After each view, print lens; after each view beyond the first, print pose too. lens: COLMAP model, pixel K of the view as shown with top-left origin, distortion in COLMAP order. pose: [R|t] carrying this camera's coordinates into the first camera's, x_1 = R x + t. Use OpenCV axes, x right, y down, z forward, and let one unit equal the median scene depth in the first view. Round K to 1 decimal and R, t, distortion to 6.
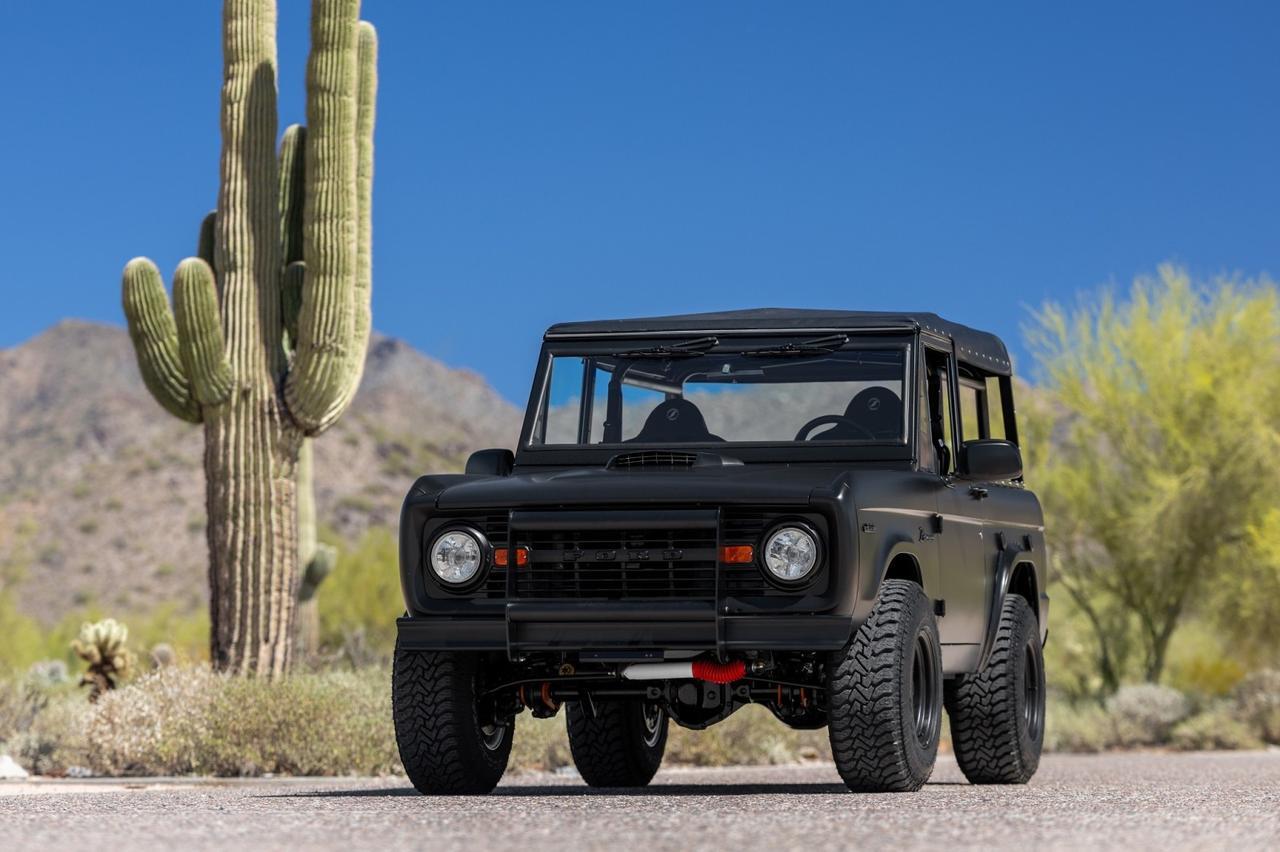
lens RADIAL K [[5451.0, 0, 640.0], [0, 5451.0, 426.0], [0, 0, 1]] dist [0.046037, -2.202140]
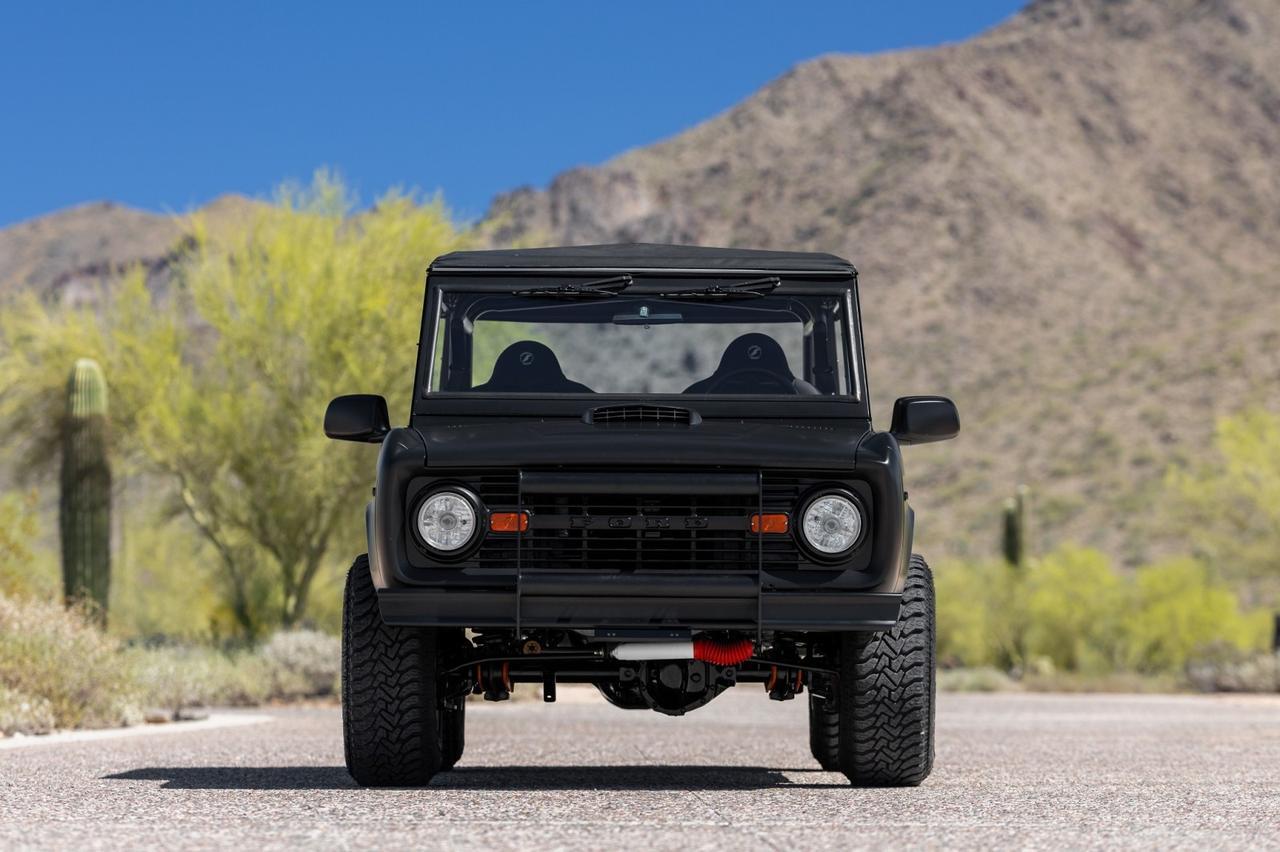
lens RADIAL K [[6007.3, 0, 640.0], [0, 6007.3, 426.0], [0, 0, 1]] dist [0.135520, -6.056037]
pose [[0.963375, 0.018231, 0.267537, -0.178889], [-0.023118, 0.999618, 0.015130, -0.004761], [-0.267159, -0.020761, 0.963429, 0.031828]]
